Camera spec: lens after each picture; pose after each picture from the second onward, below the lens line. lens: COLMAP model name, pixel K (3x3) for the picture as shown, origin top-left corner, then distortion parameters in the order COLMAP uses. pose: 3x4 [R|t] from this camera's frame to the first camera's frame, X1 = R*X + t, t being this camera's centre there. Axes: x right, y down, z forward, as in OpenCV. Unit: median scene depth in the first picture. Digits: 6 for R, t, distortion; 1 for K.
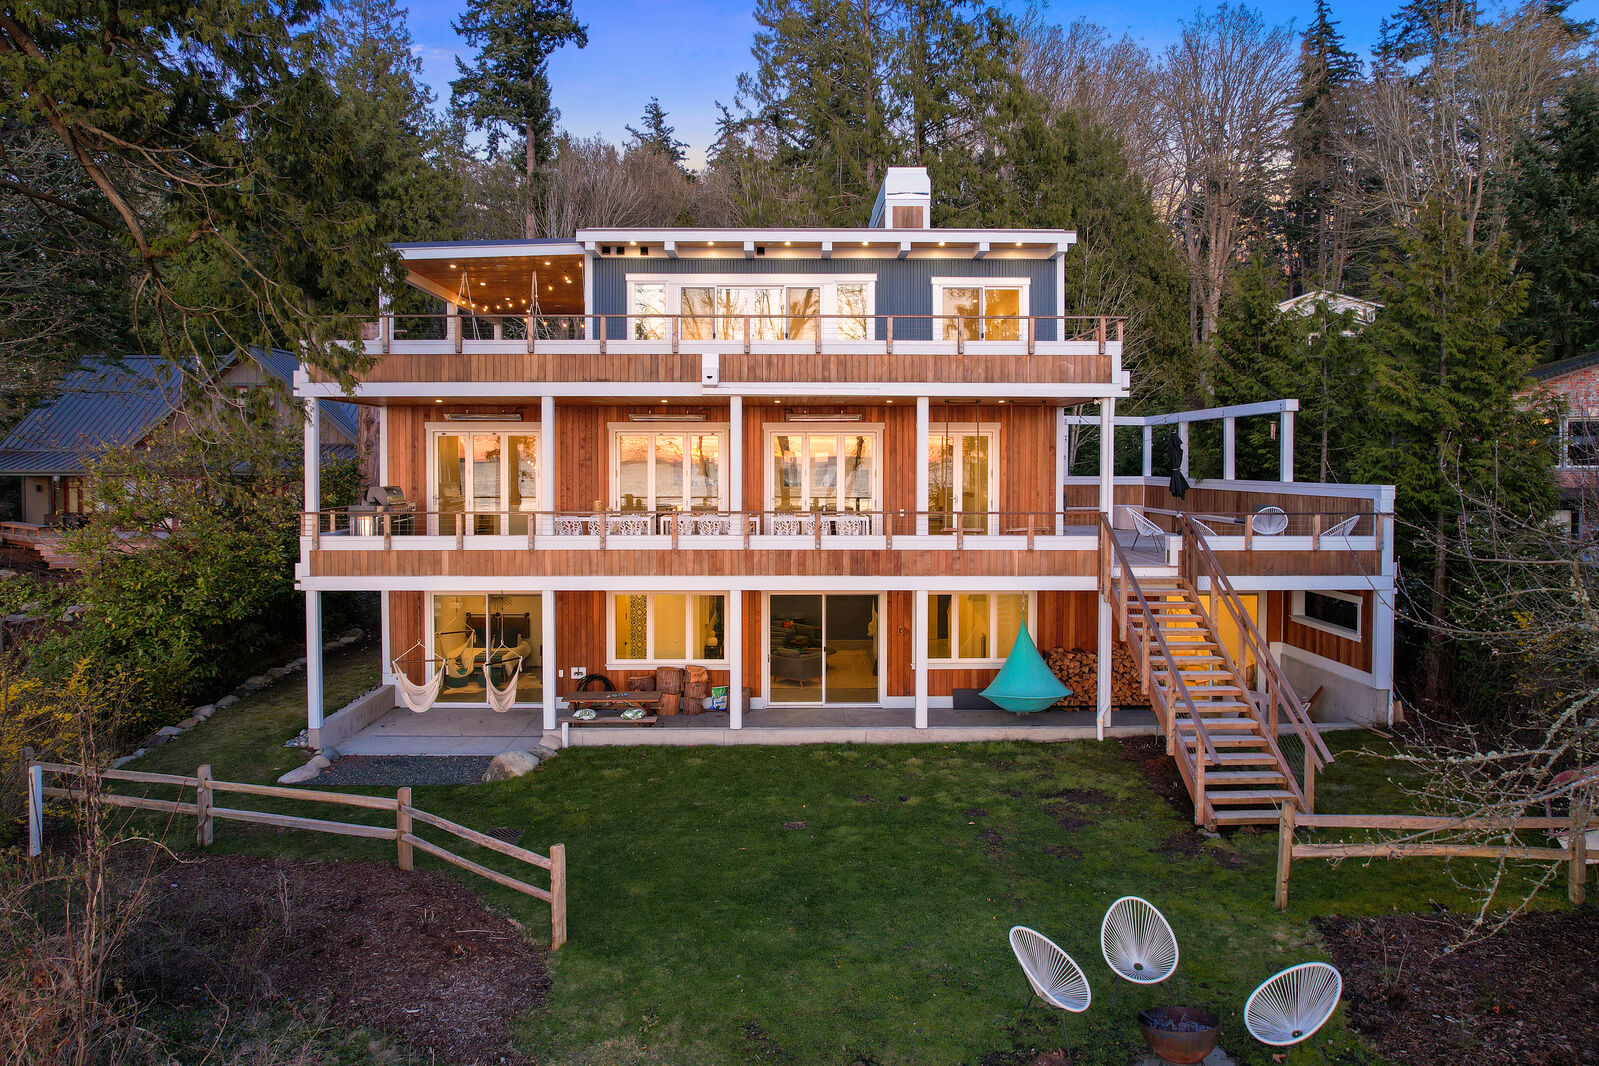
lens RADIAL K [[1047.4, 0, 801.1], [0, 1047.4, 488.2], [0, 0, 1]] dist [-0.069595, 0.000565]
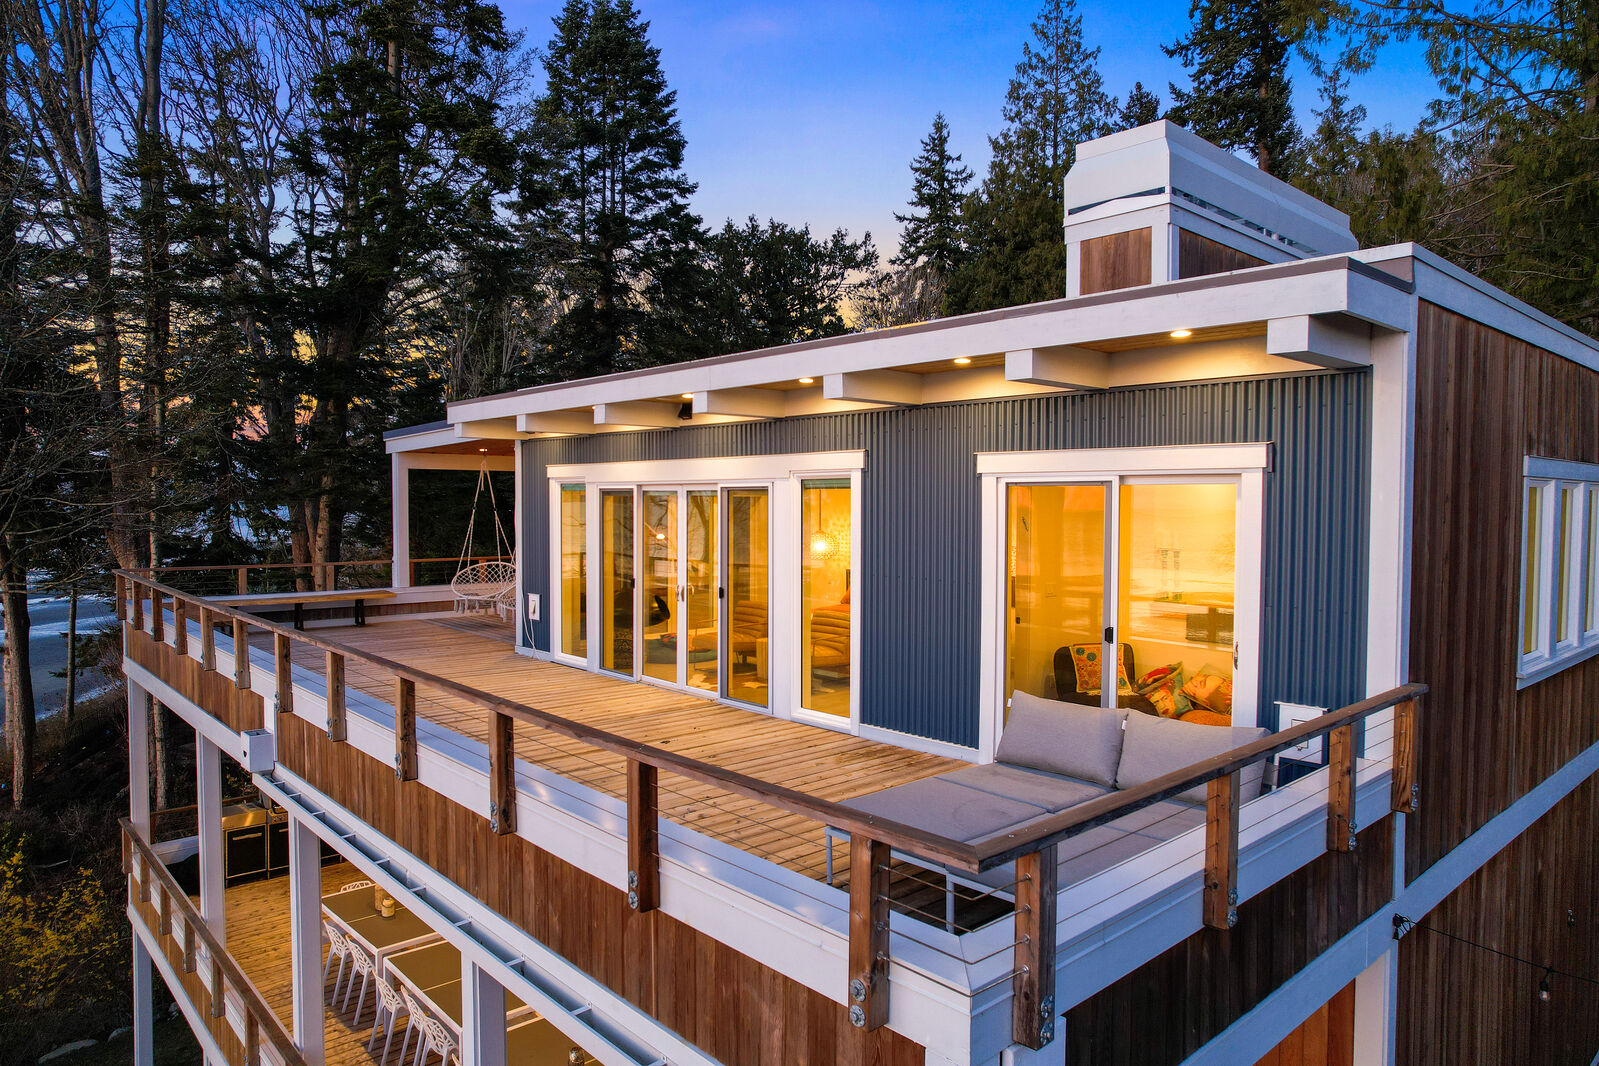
lens RADIAL K [[999.9, 0, 799.5], [0, 999.9, 533.0], [0, 0, 1]] dist [-0.001210, 0.000041]
pose [[0.666404, 0.026382, -0.745124, 0.336954], [-0.019621, 0.999648, 0.017846, -0.181831], [0.745333, 0.002728, 0.666687, 0.737473]]
